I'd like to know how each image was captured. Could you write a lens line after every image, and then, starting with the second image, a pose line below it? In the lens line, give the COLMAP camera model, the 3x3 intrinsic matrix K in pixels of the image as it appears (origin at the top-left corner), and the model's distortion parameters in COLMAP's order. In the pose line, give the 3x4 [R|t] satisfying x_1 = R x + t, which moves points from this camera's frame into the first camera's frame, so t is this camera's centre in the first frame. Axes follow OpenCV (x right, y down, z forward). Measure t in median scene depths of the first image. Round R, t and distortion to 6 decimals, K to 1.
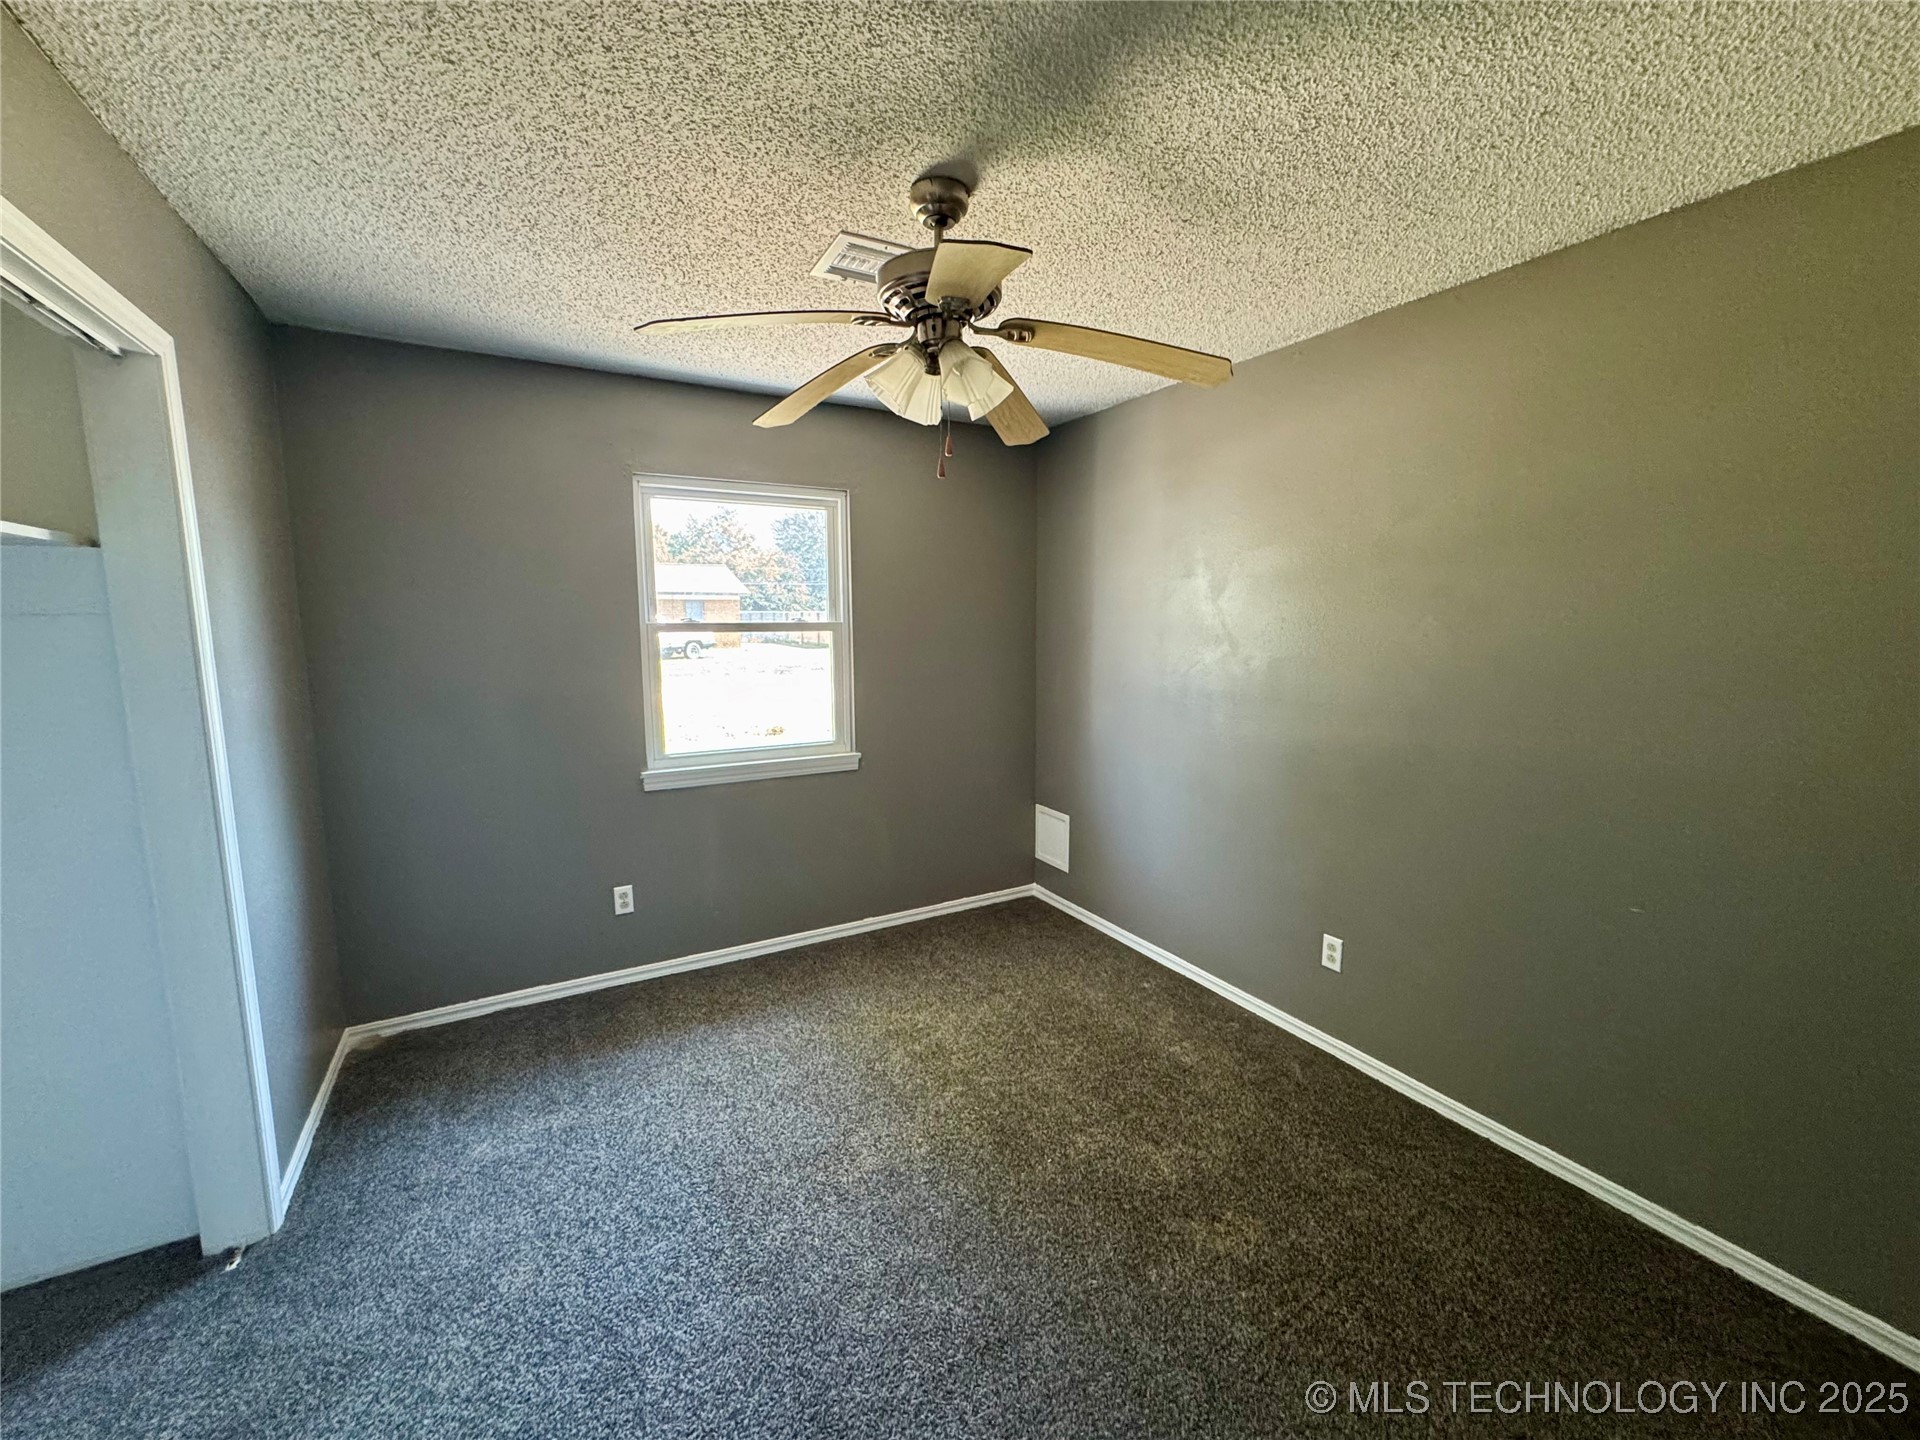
lens RADIAL K [[767.5, 0, 960.0], [0, 767.5, 720.0], [0, 0, 1]] dist [-0.002295, -0.000275]
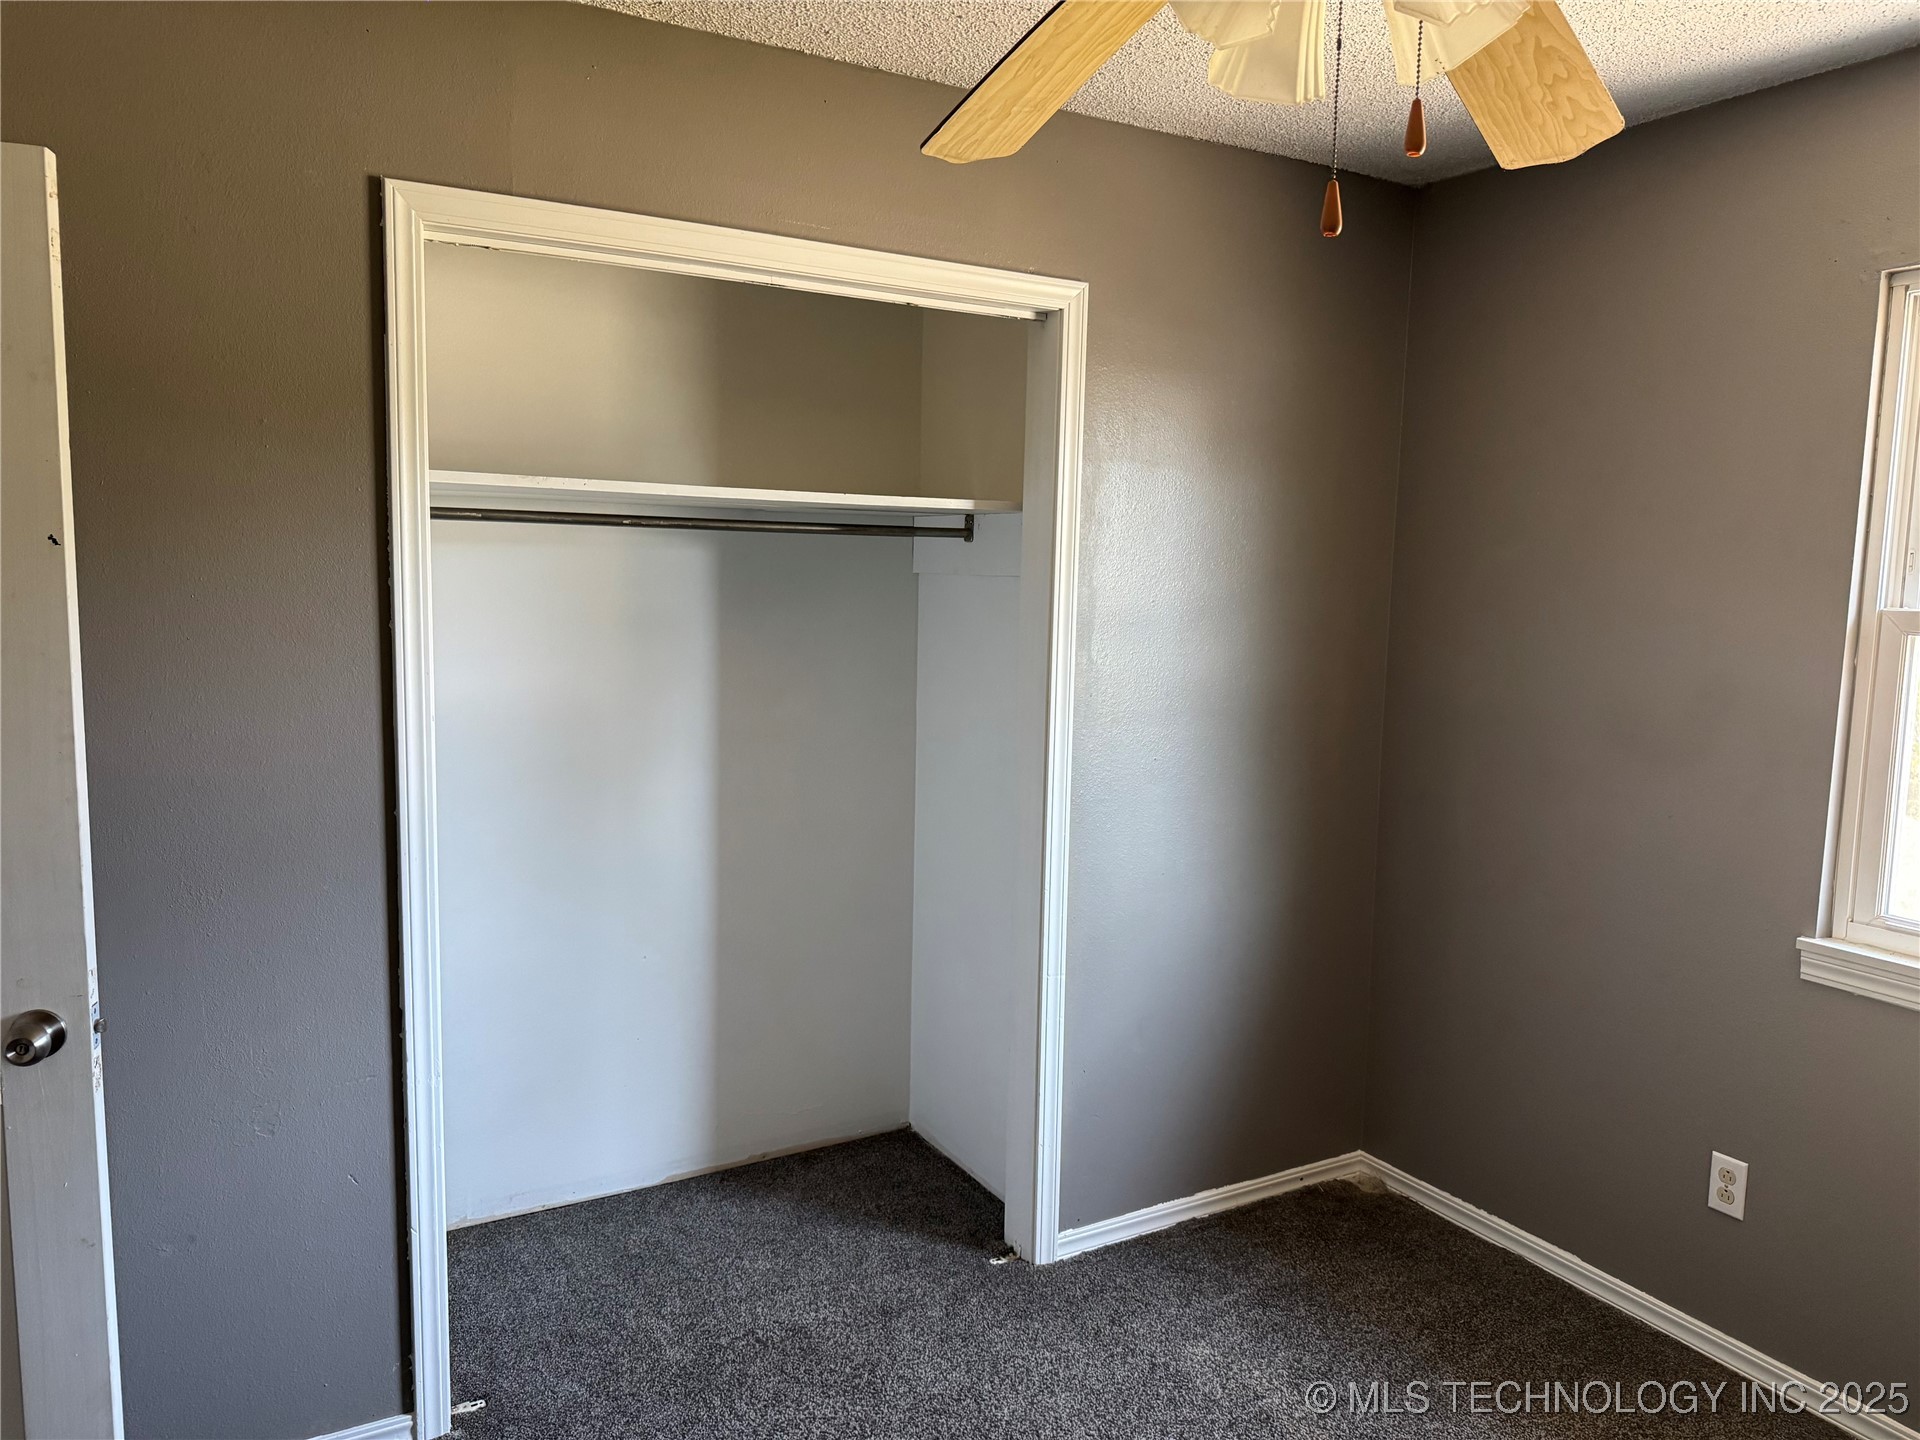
lens RADIAL K [[1353.0, 0, 963.6], [0, 1353.0, 723.8], [0, 0, 1]] dist [0.045102, -0.069670]
pose [[0.004048, 0.120164, -0.992746, 0.442904], [-0.149789, 0.981626, 0.118207, -0.091795], [0.988710, 0.148224, 0.021973, 0.571597]]
